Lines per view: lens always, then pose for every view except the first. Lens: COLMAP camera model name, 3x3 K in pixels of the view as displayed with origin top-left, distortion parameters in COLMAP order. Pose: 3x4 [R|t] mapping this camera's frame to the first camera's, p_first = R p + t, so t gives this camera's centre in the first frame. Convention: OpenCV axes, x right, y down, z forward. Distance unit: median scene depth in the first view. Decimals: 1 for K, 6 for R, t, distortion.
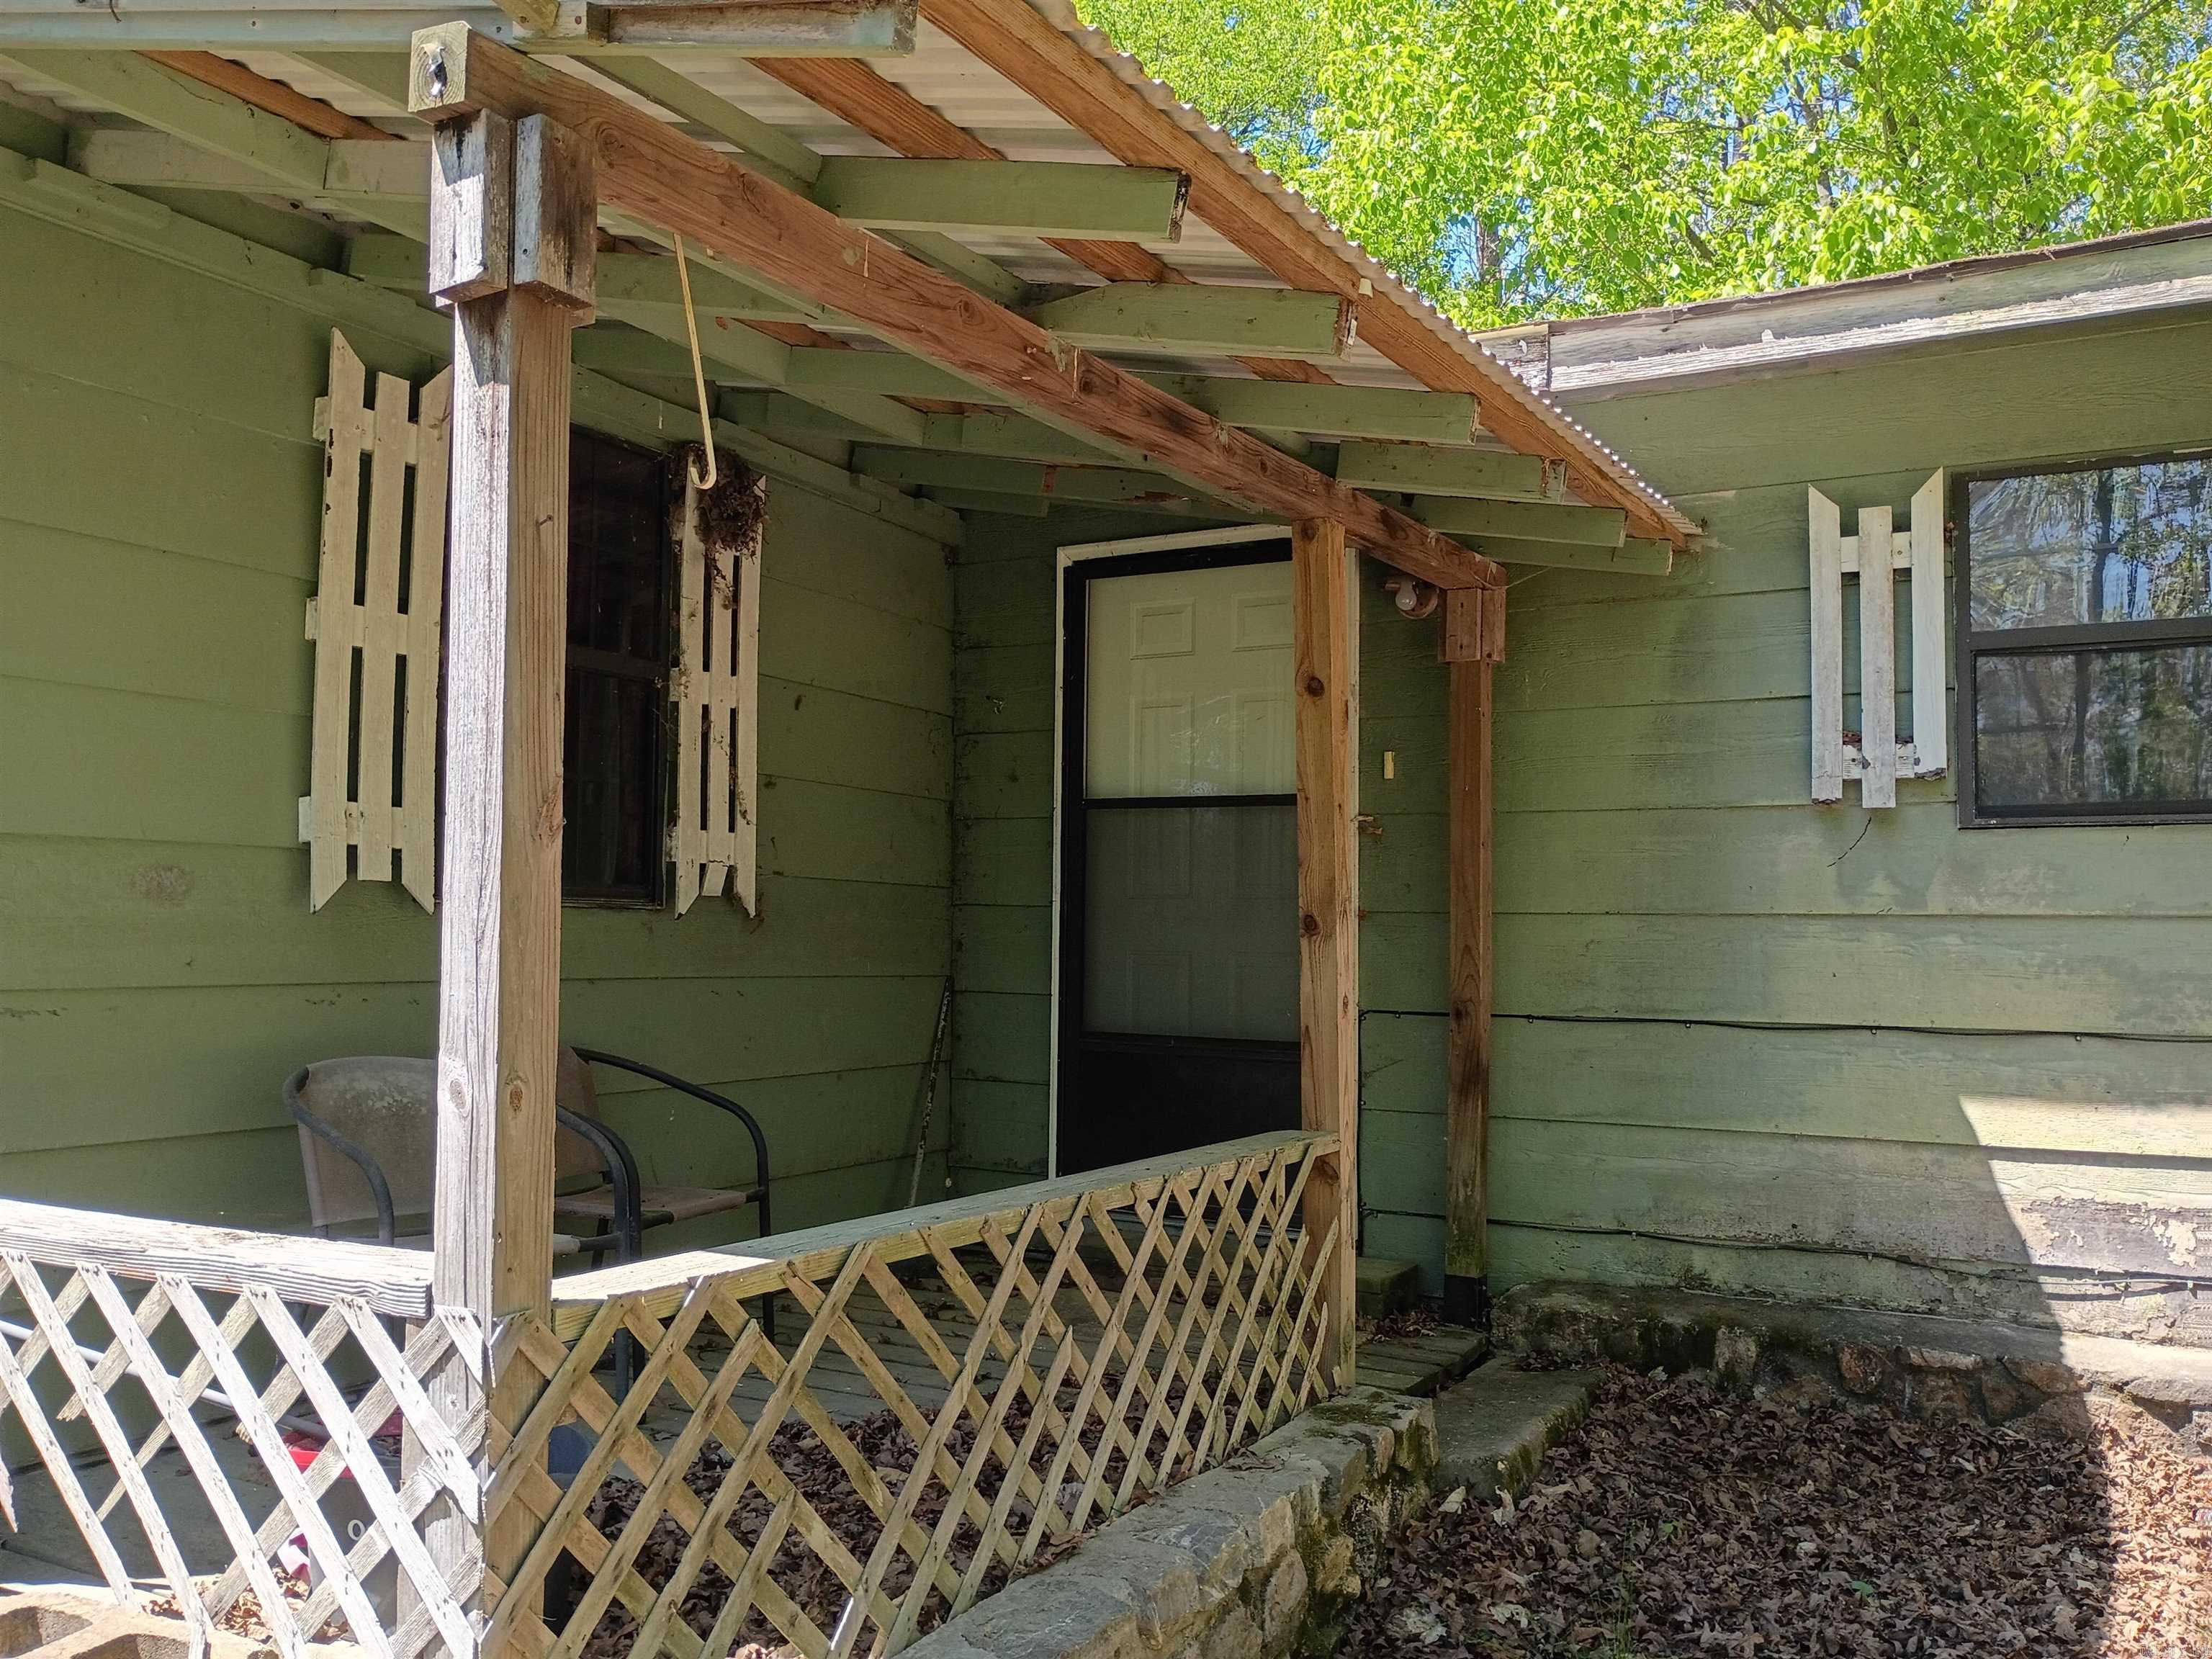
lens RADIAL K [[1851.7, 0, 1107.2], [0, 1851.7, 842.0], [0, 0, 1]] dist [0.072653, -0.097487]
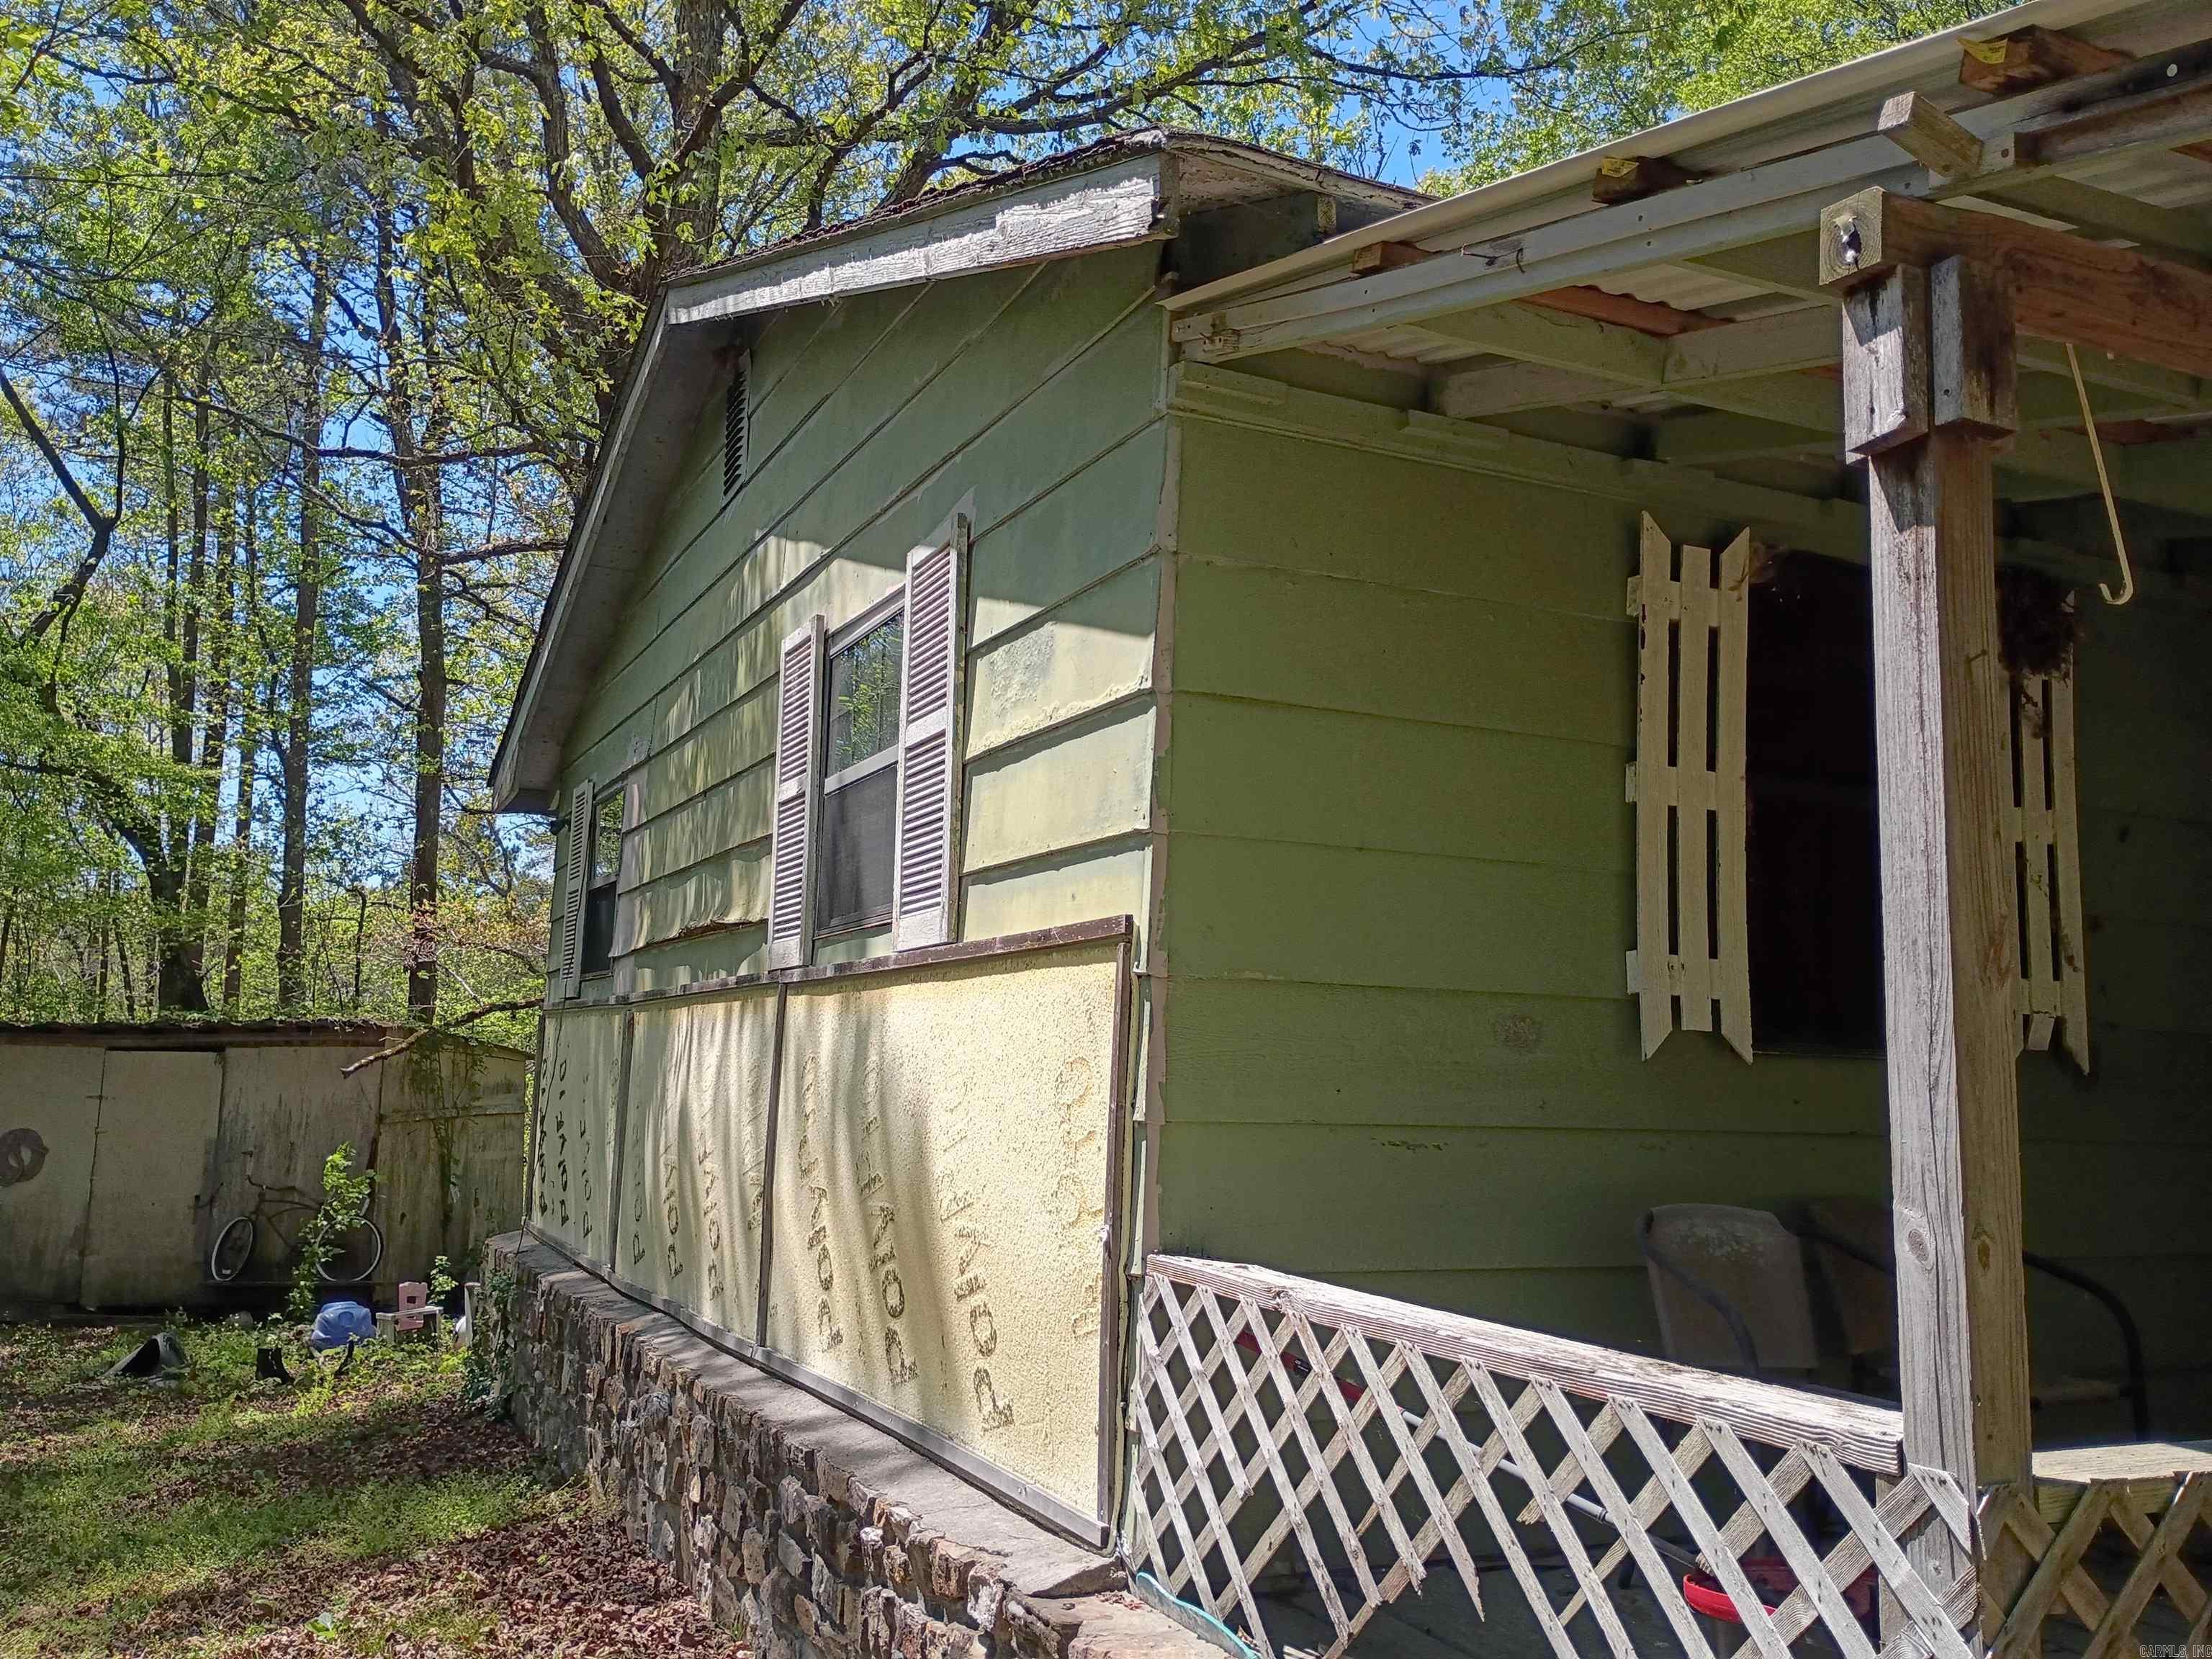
lens RADIAL K [[1851.7, 0, 1107.2], [0, 1851.7, 842.0], [0, 0, 1]] dist [0.072653, -0.097487]
pose [[0.808270, -0.058844, -0.585864, -0.098739], [0.010174, 0.996241, -0.086026, 0.004488], [0.588724, 0.063572, 0.805830, -0.051577]]
